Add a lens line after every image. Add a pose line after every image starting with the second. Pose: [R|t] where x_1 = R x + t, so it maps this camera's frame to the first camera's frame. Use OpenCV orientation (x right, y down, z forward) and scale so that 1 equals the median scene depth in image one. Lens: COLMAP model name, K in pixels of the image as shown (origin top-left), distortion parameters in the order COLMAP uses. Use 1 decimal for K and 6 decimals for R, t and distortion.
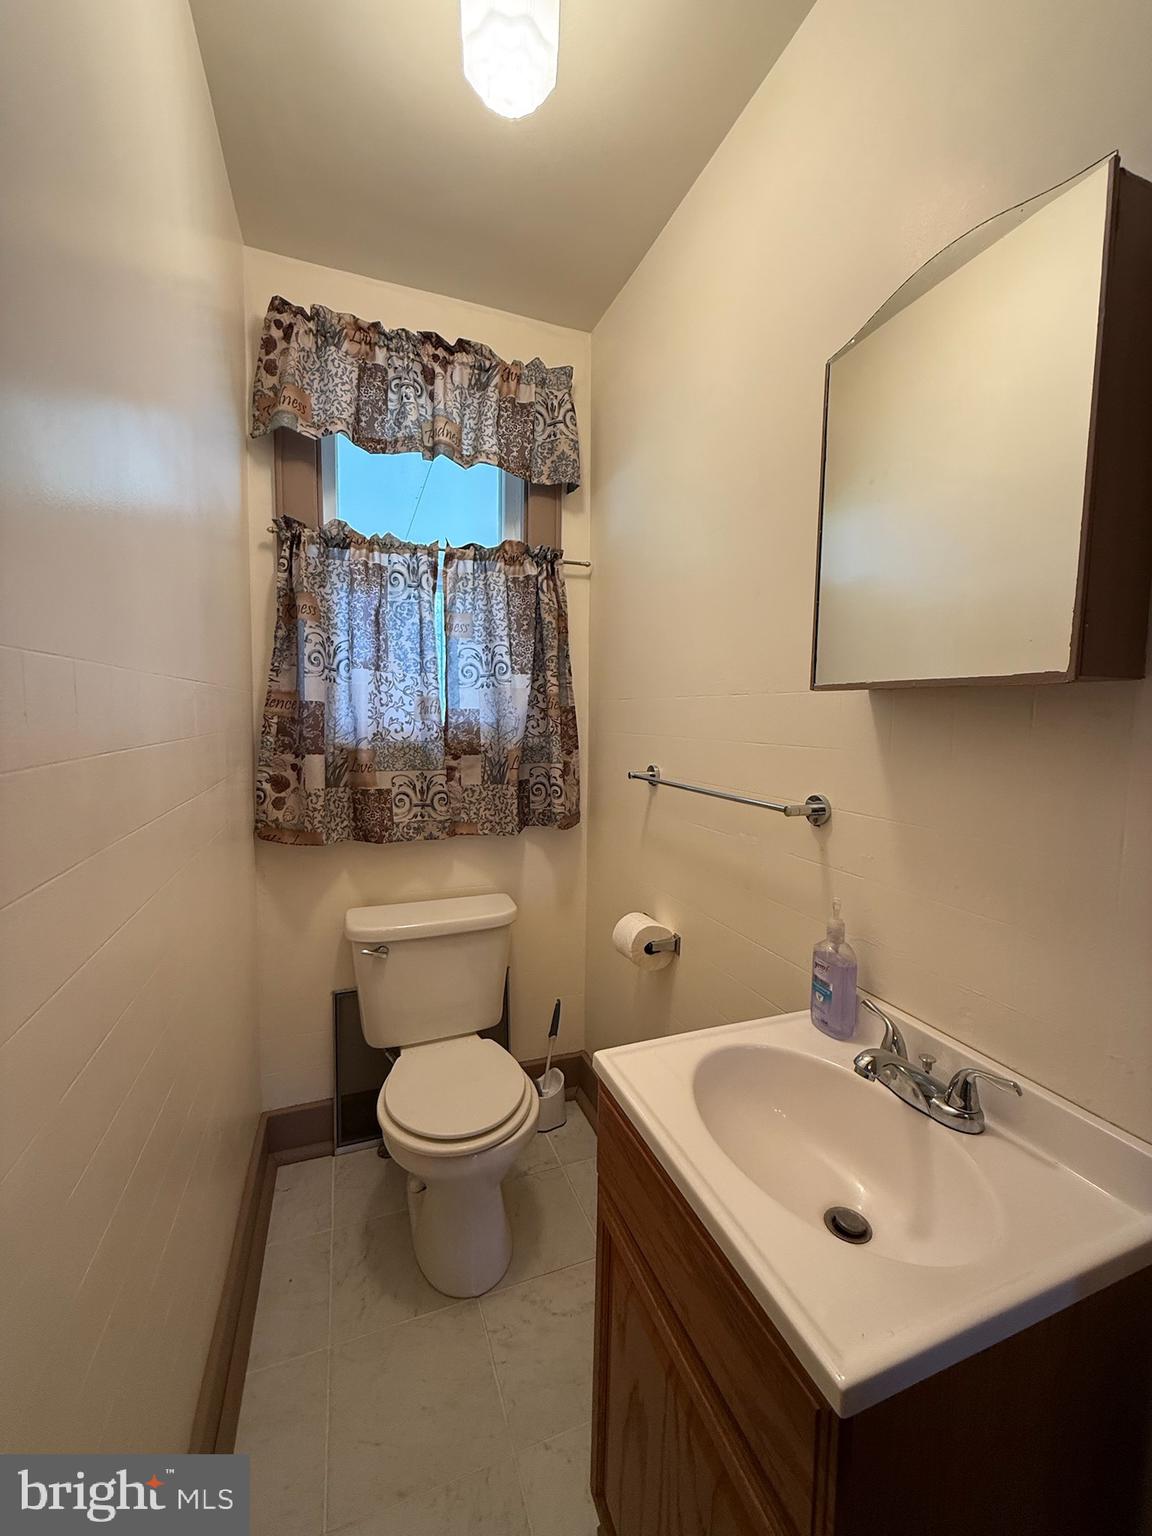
lens RADIAL K [[613.1, 0, 567.8], [0, 613.1, 765.4], [0, 0, 1]] dist [0.004047, 0.000808]
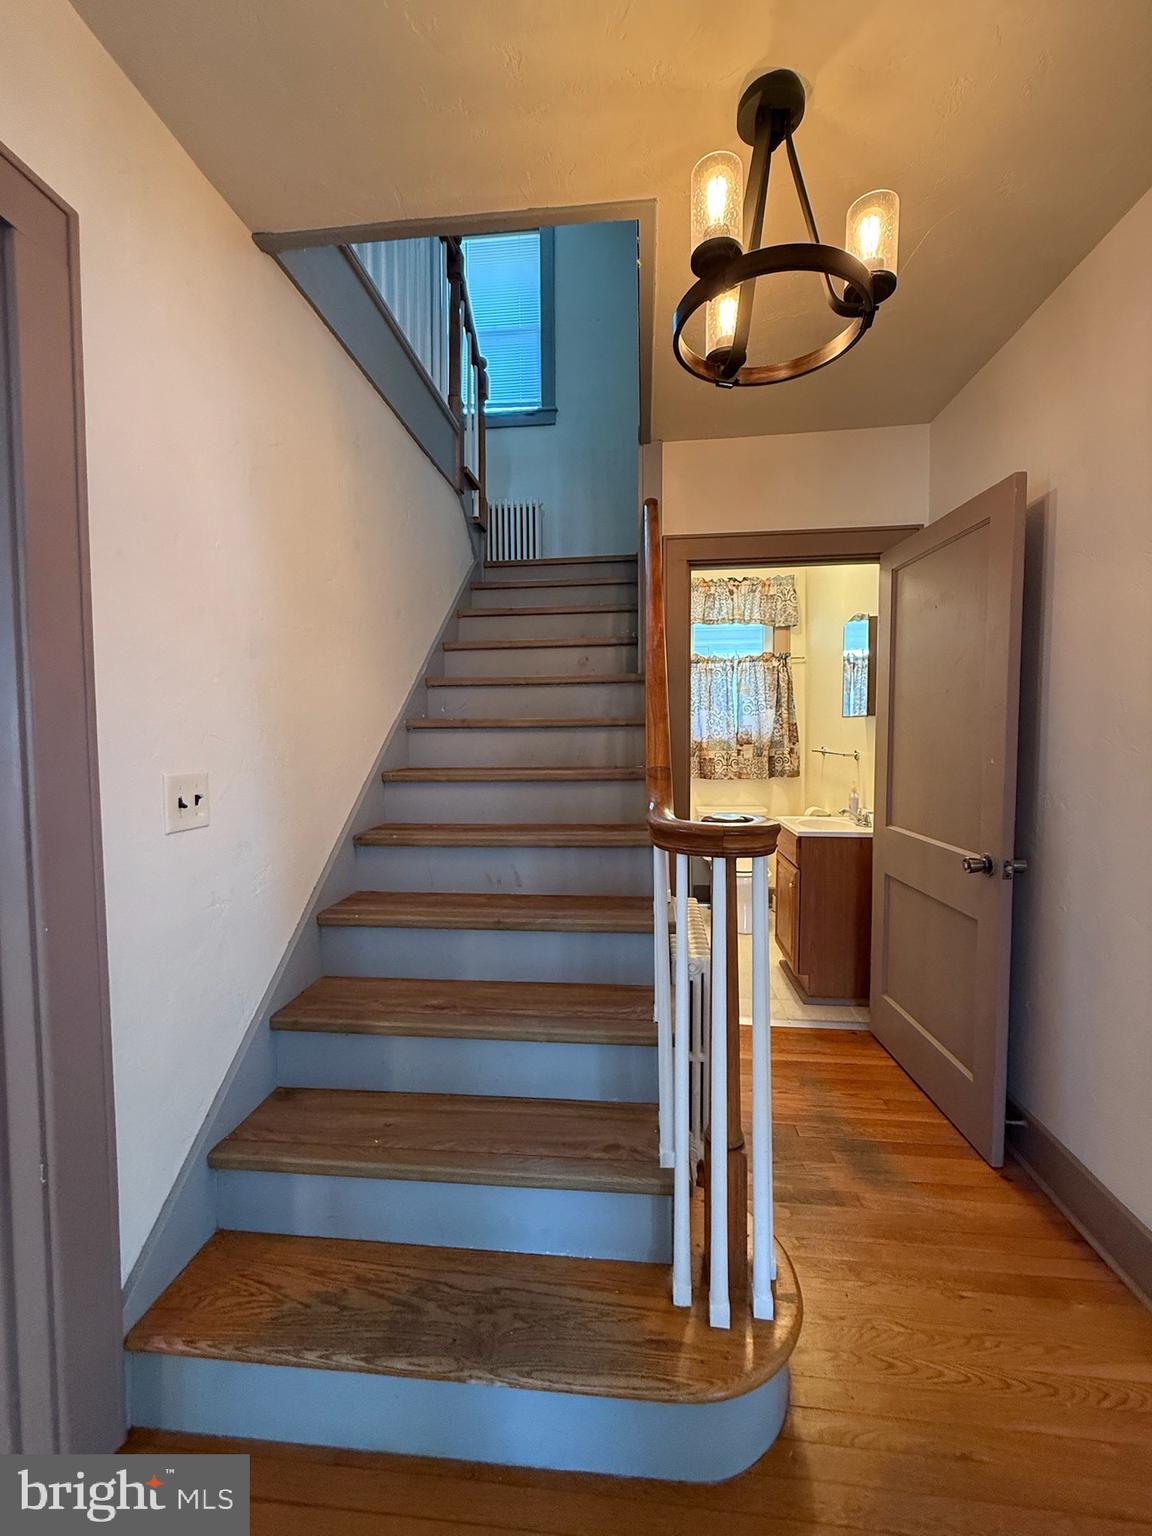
lens RADIAL K [[613.1, 0, 585.0], [0, 613.1, 761.1], [0, 0, 1]] dist [0.004047, 0.000808]
pose [[0.900219, 0.000532, -0.435437, 0.302907], [-0.014287, 0.999497, -0.028314, 0.121422], [0.435203, 0.031710, 0.899774, -1.381062]]
